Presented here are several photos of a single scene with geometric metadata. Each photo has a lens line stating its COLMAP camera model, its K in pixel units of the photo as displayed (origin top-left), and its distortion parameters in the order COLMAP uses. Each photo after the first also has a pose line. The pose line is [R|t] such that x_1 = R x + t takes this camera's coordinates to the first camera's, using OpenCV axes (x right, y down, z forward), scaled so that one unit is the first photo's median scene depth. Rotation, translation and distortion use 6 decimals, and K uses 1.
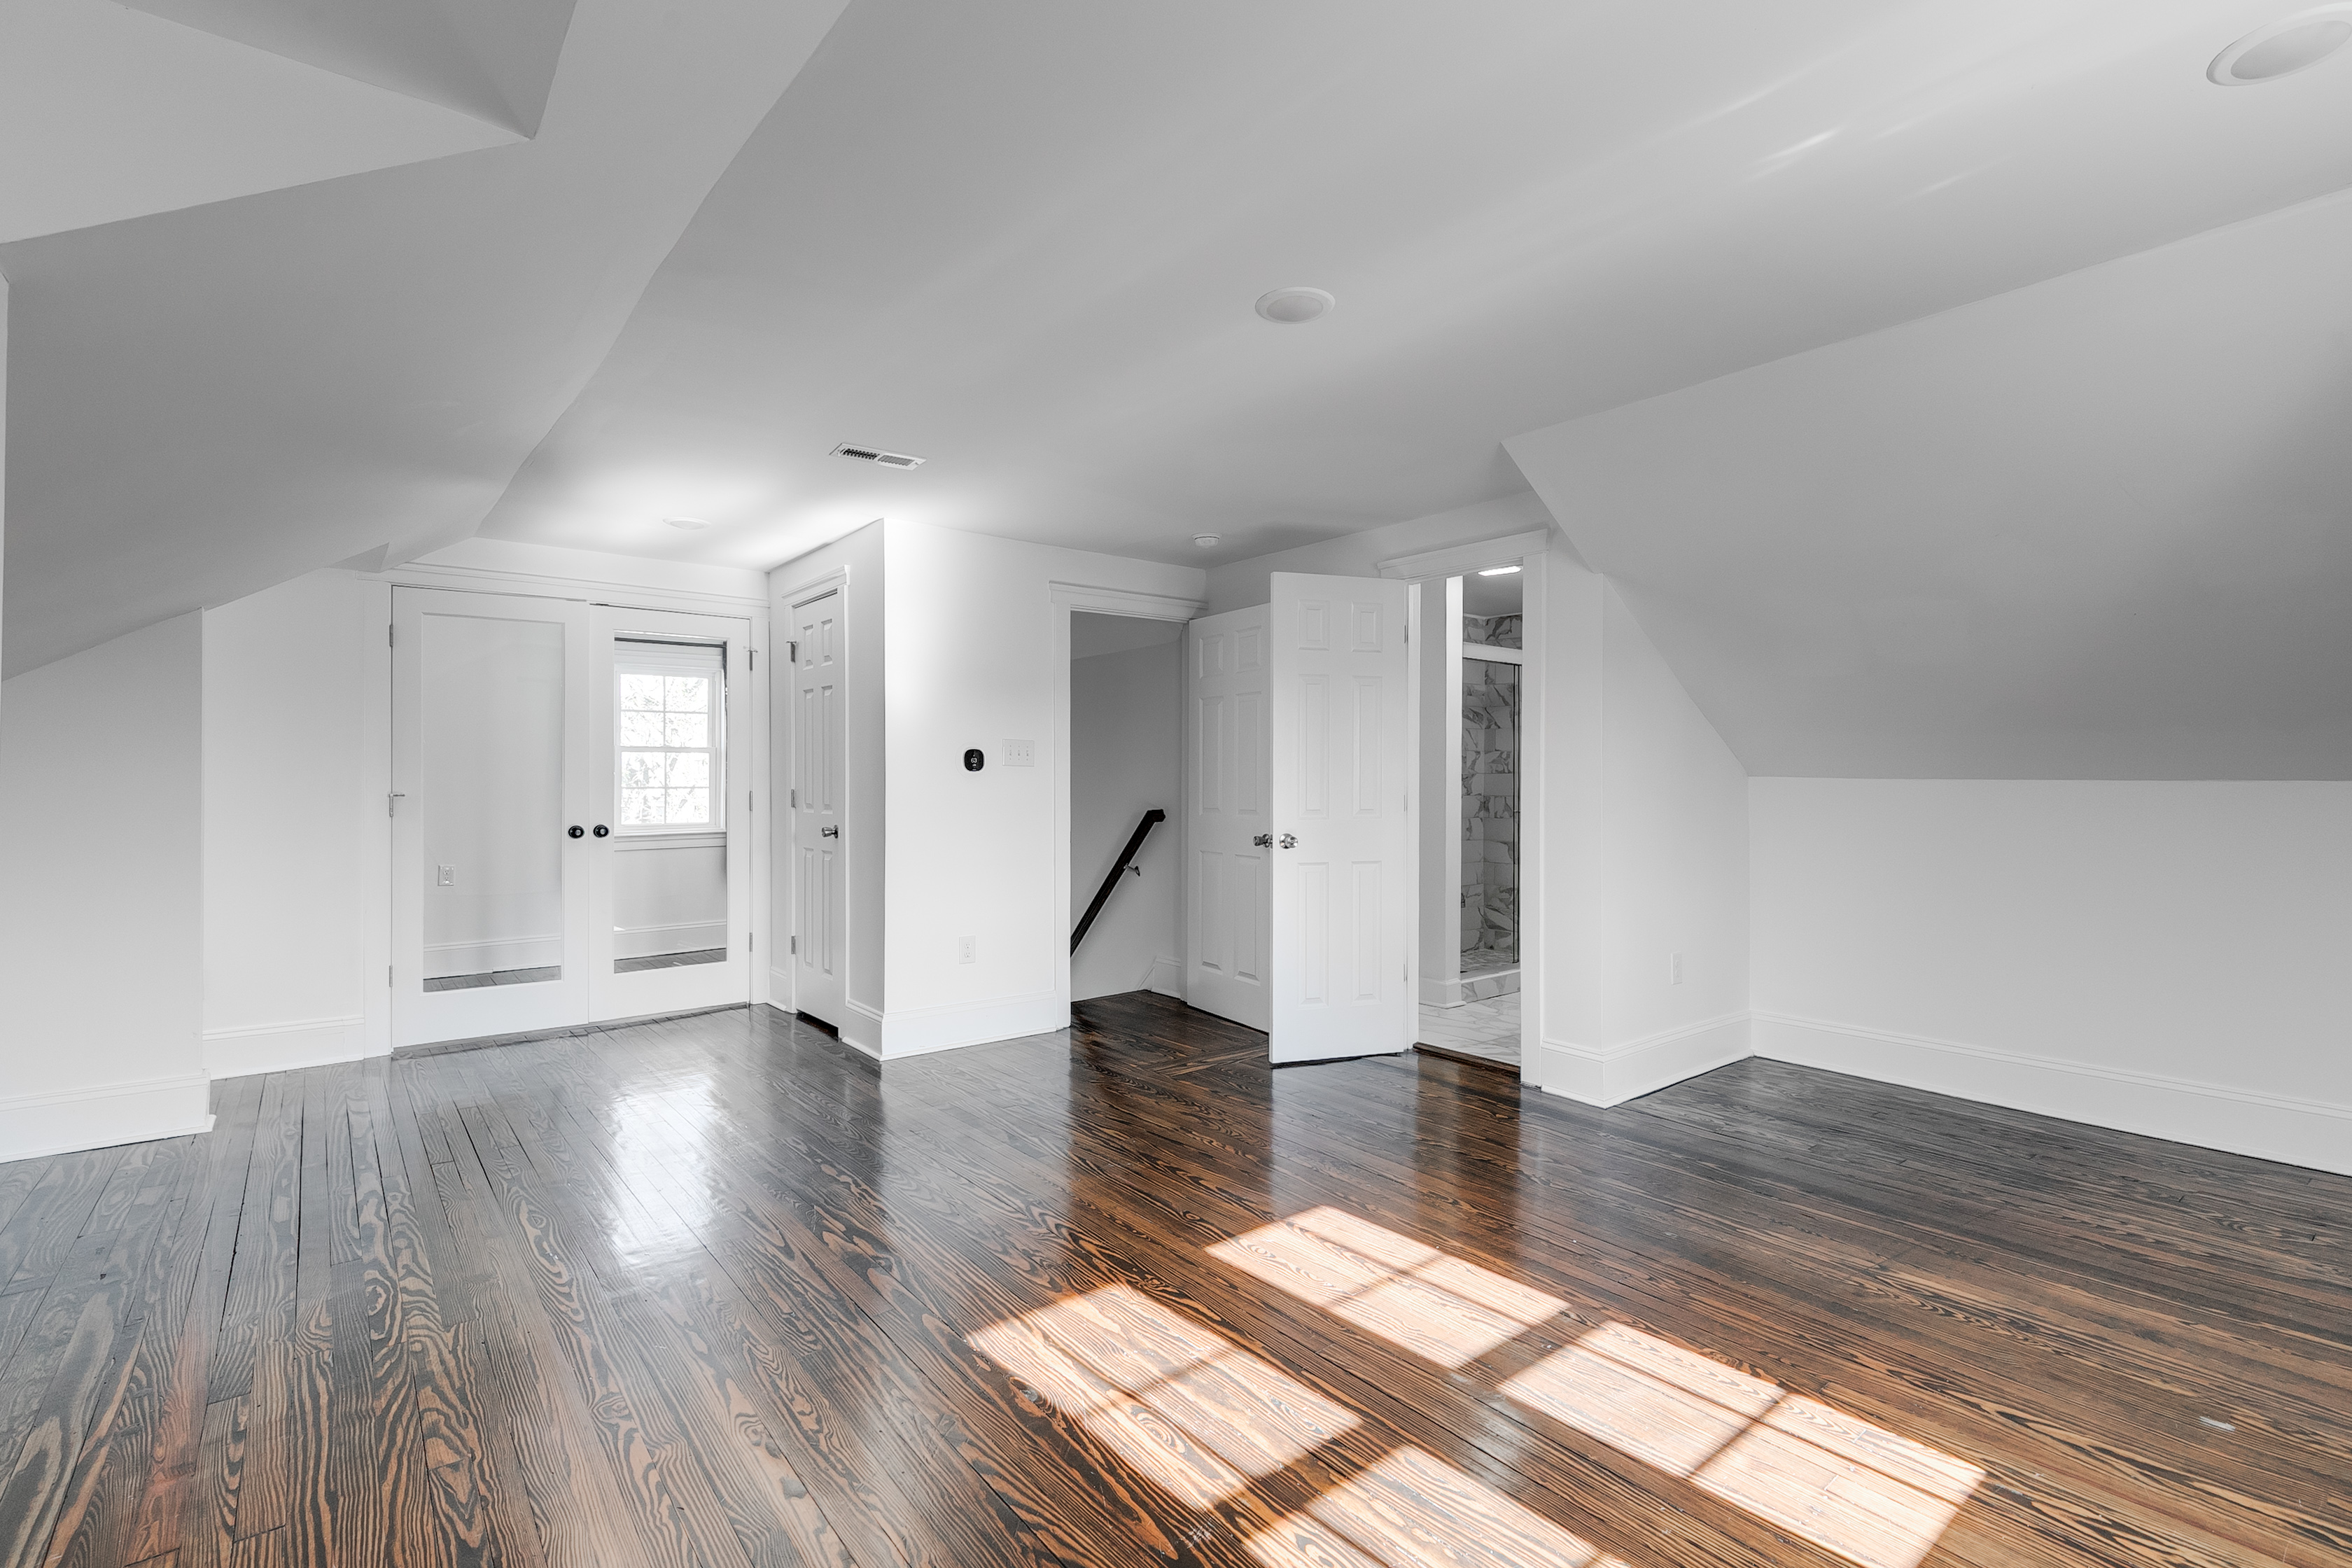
lens RADIAL K [[1064.4, 0, 1186.3], [0, 1064.4, 777.9], [0, 0, 1]] dist [0.008780, -0.000565]
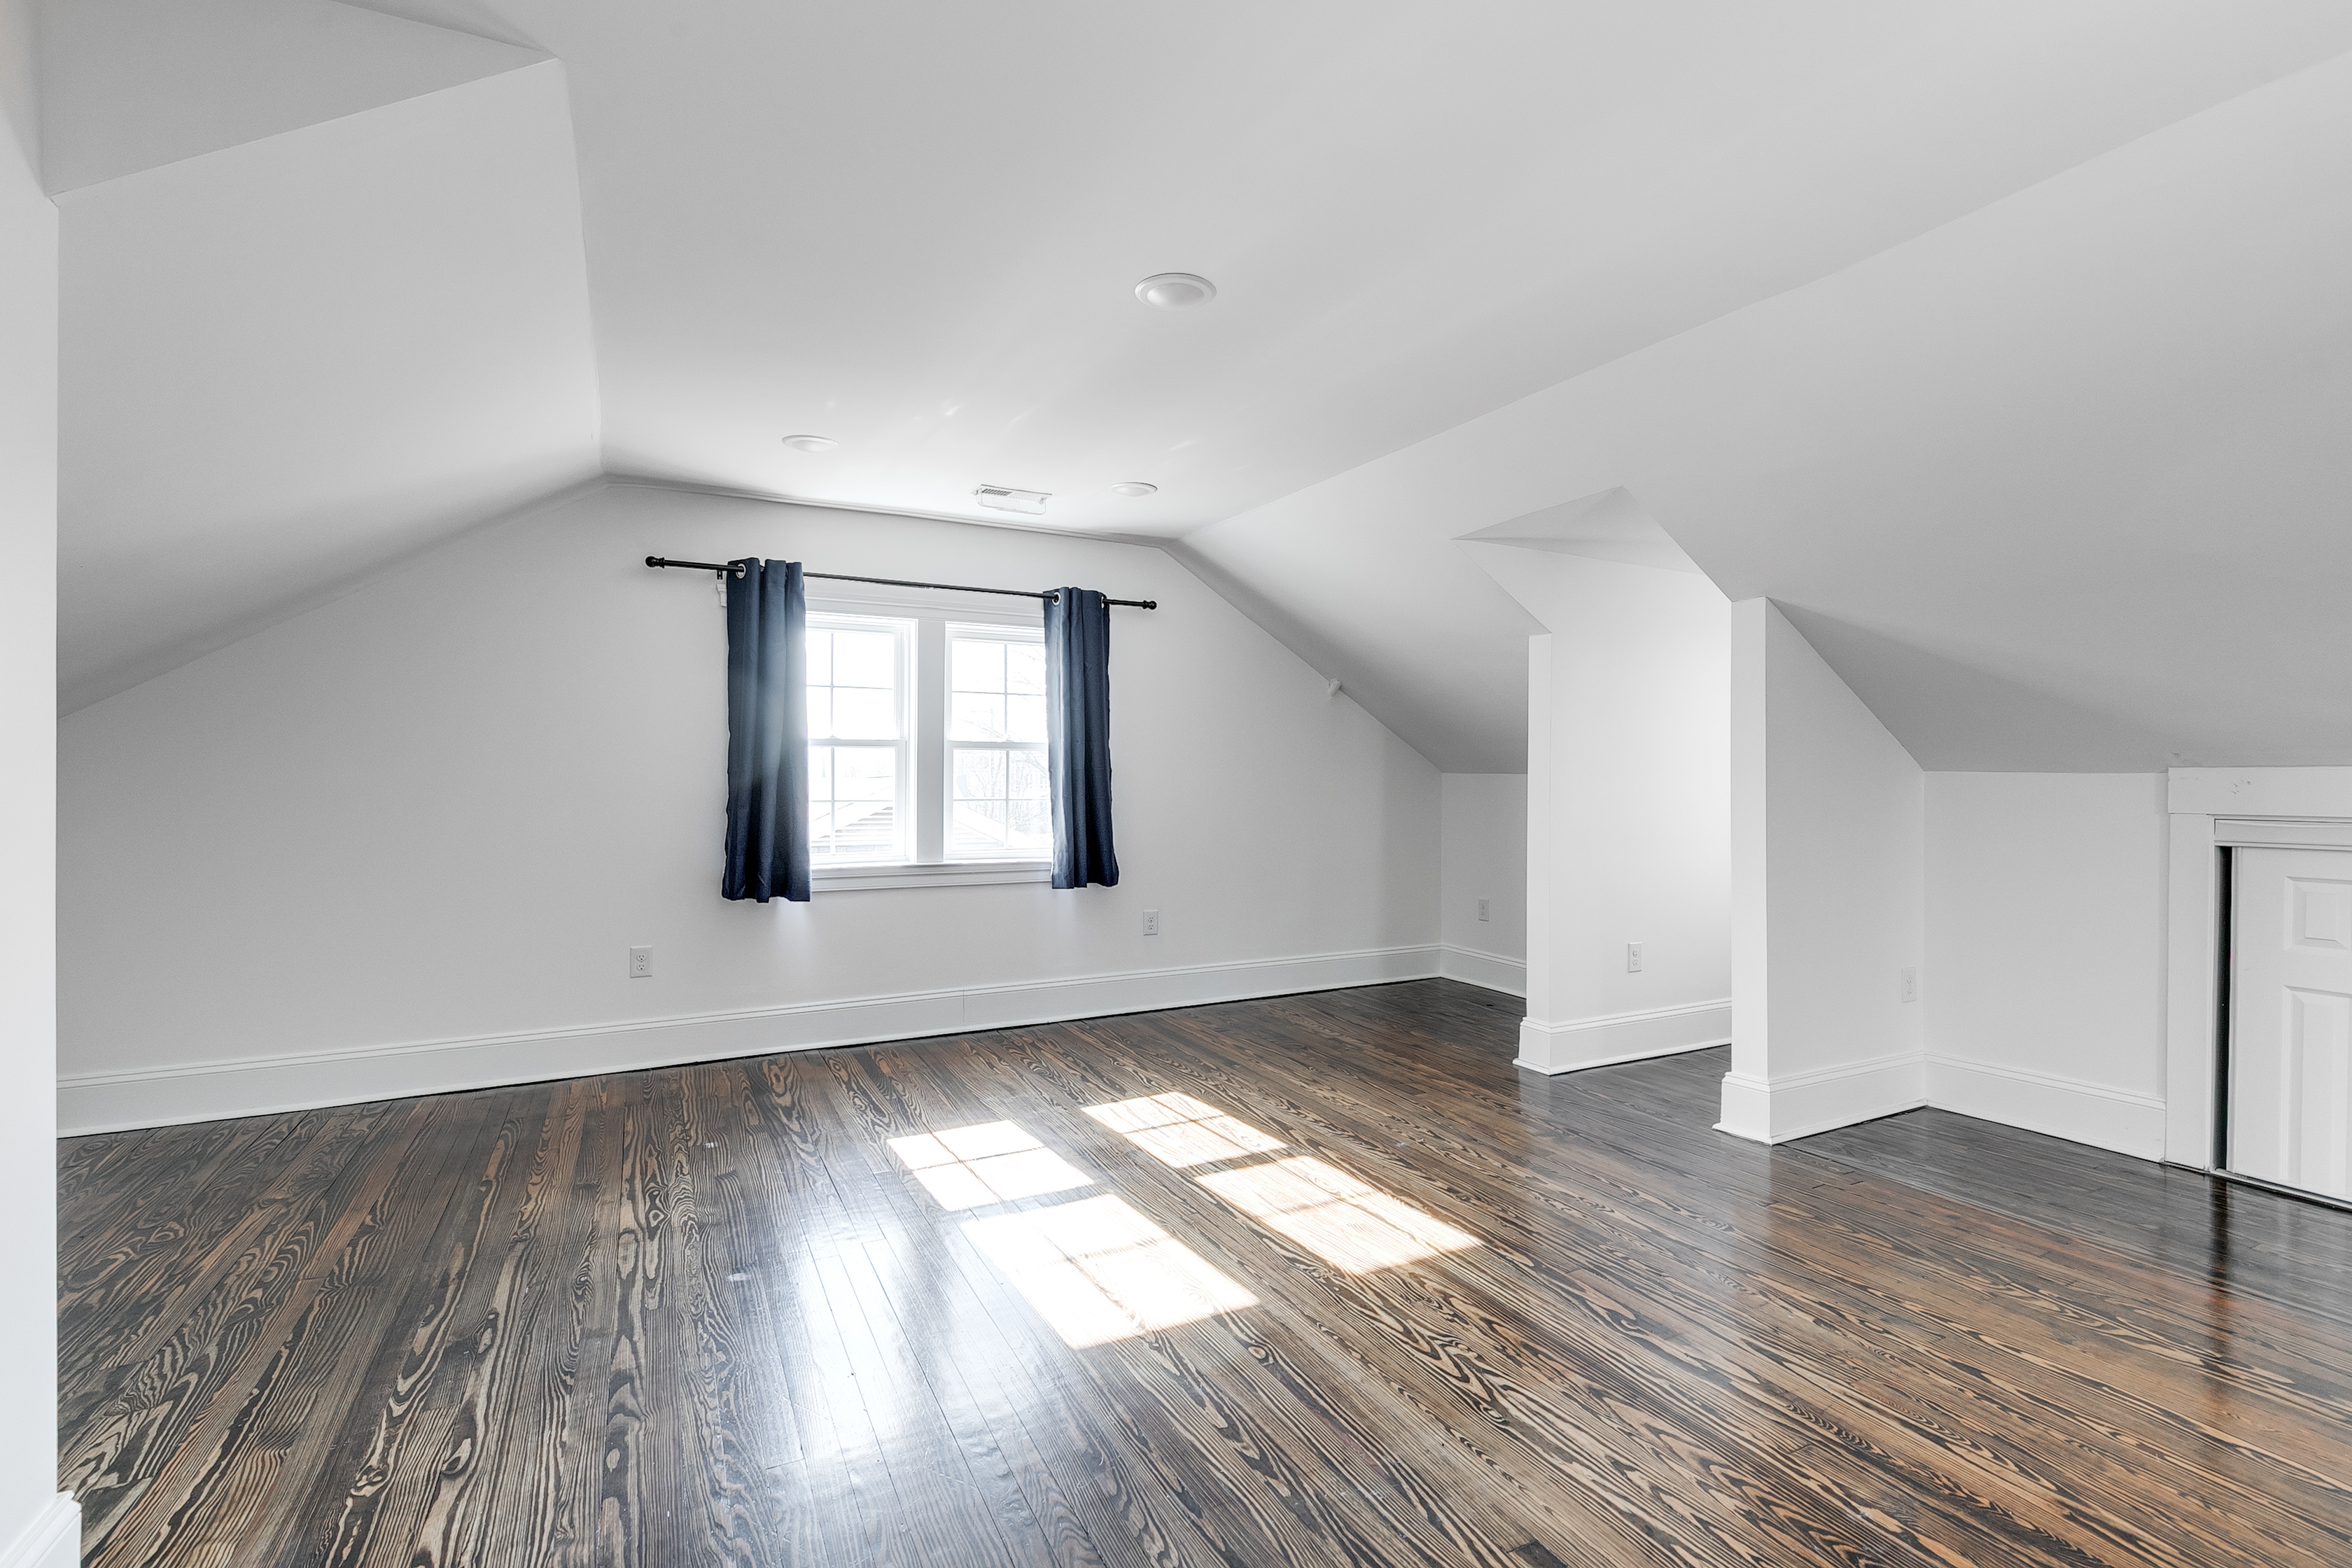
lens RADIAL K [[1064.4, 0, 1186.9], [0, 1064.4, 784.6], [0, 0, 1]] dist [0.008780, -0.000565]
pose [[-0.980177, -0.004360, 0.198074, -0.106847], [-0.004216, 0.999990, 0.001150, 0.011226], [-0.198077, 0.000292, -0.980186, 2.008458]]
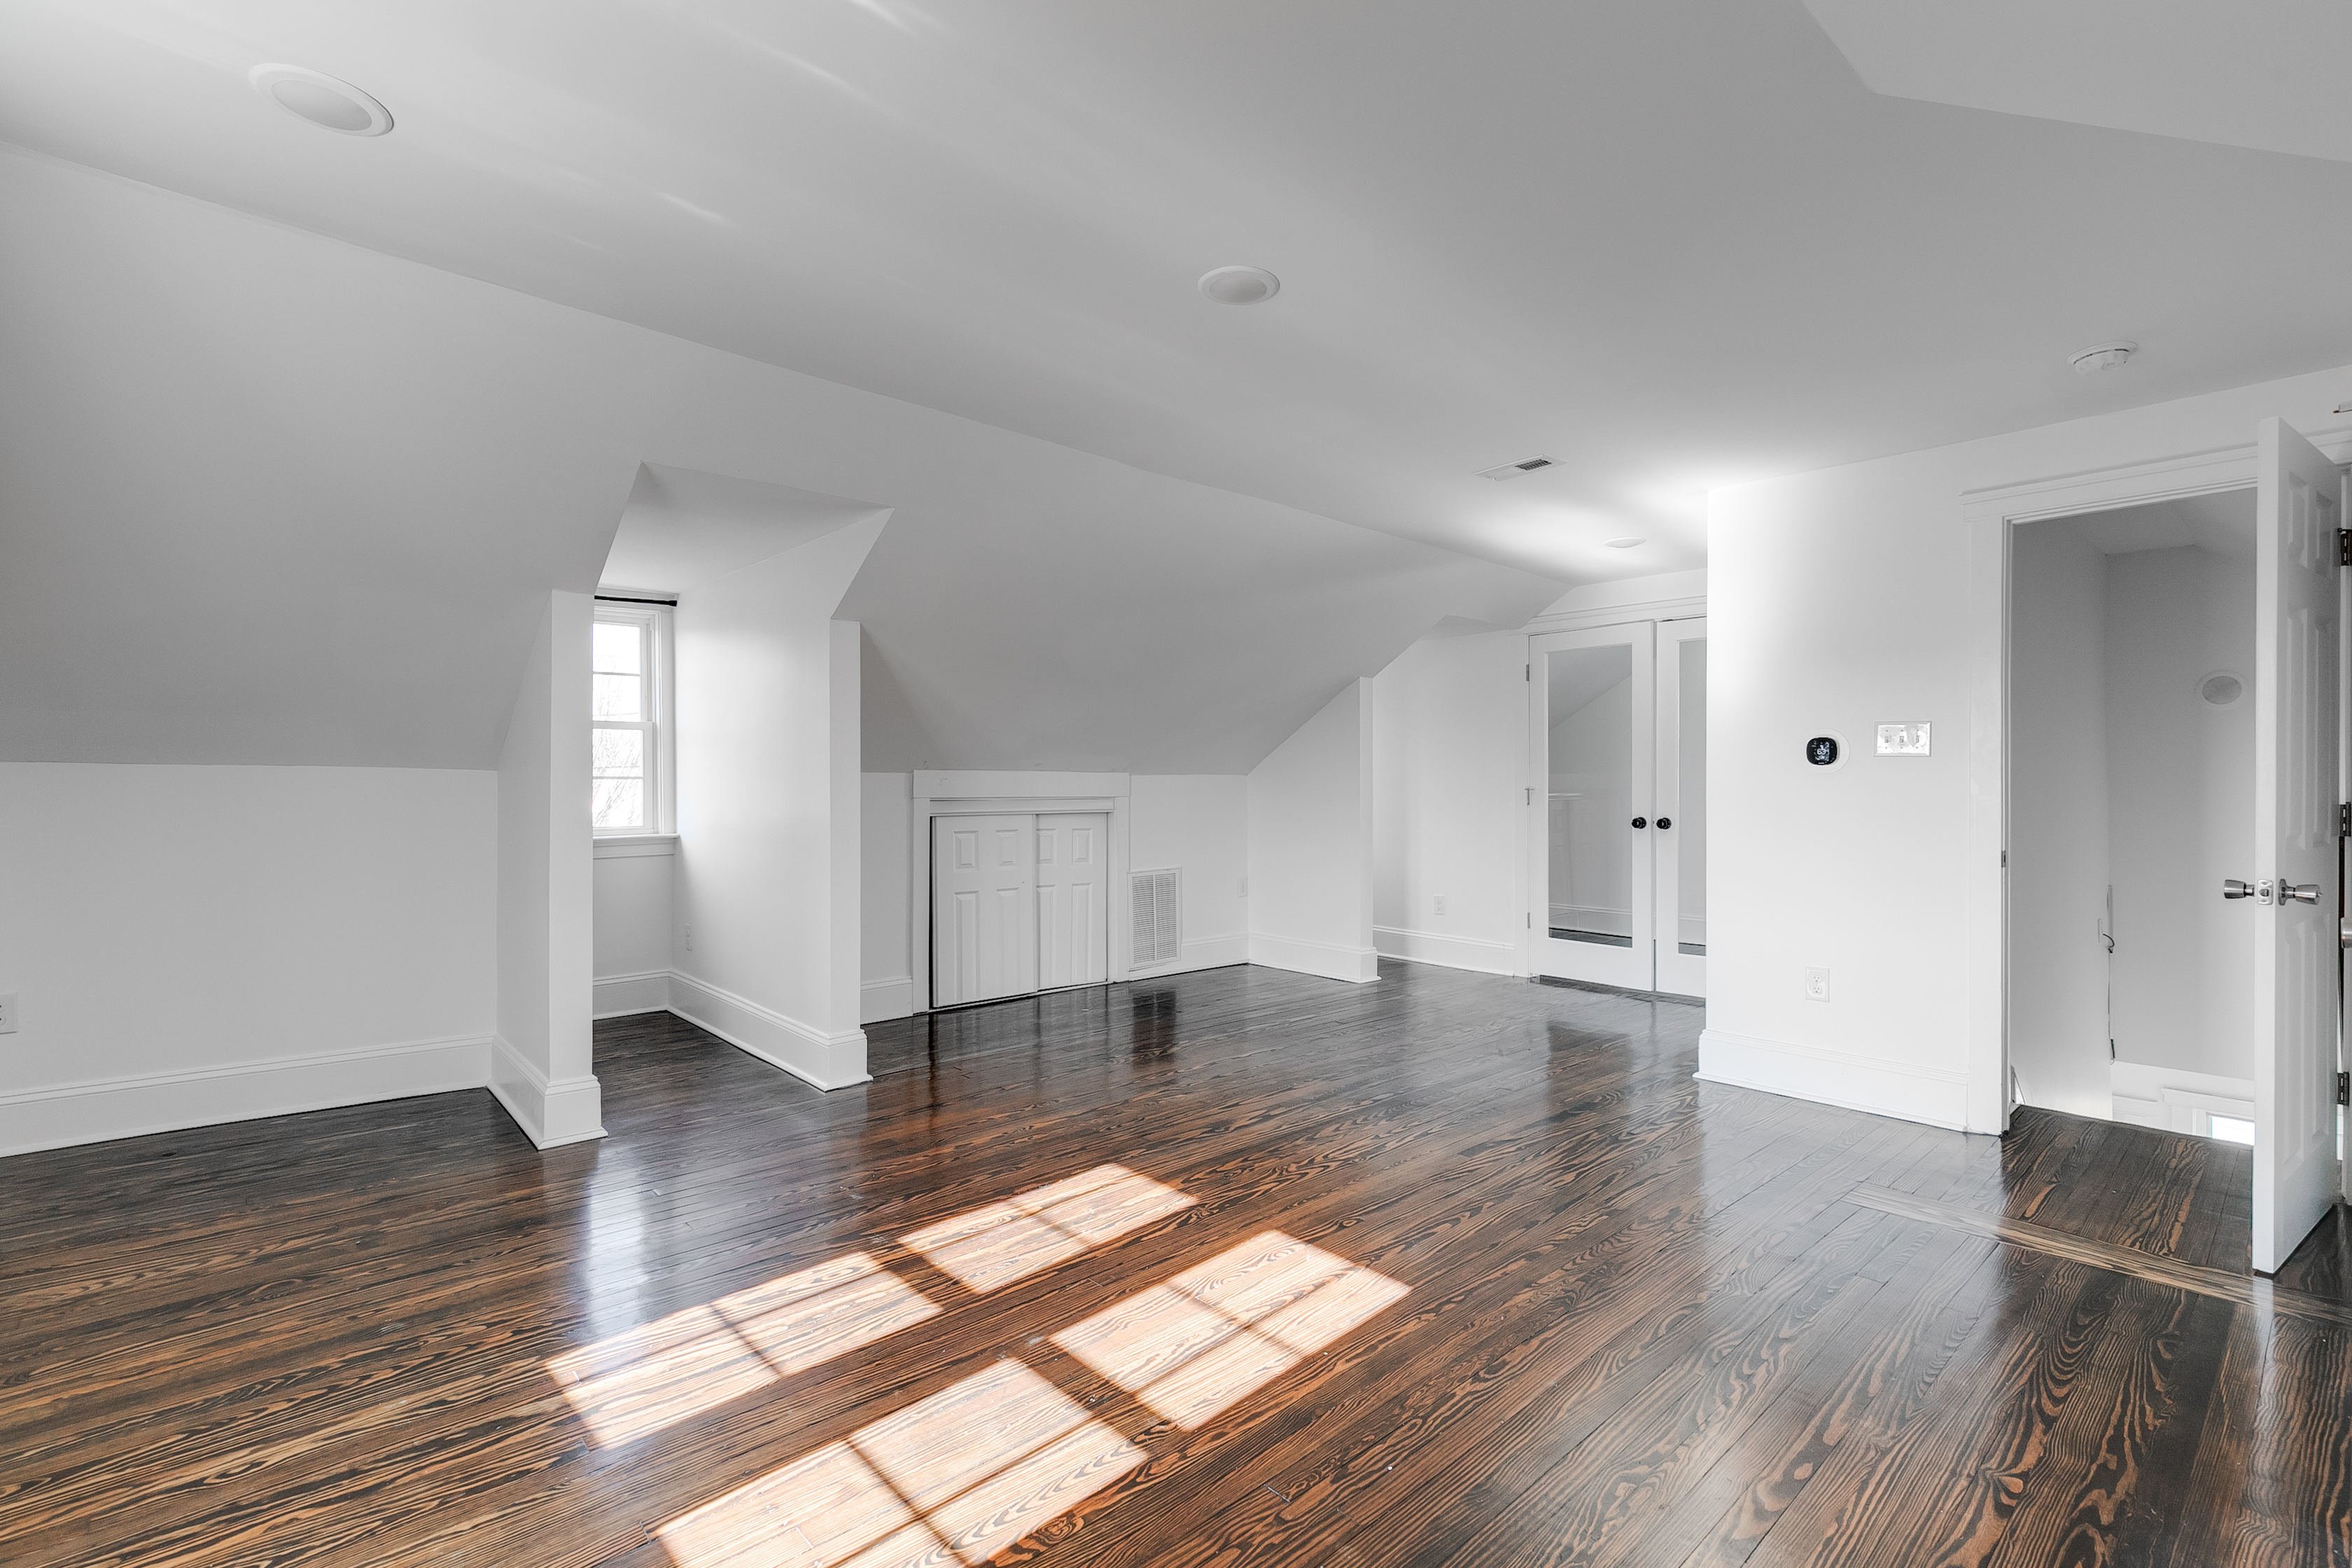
lens RADIAL K [[1064.4, 0, 1212.4], [0, 1064.4, 788.9], [0, 0, 1]] dist [0.008780, -0.000565]
pose [[0.079230, 0.006373, -0.996836, 1.100297], [0.001686, 0.999977, 0.006527, 0.012949], [0.996855, -0.002198, 0.079218, 0.919041]]
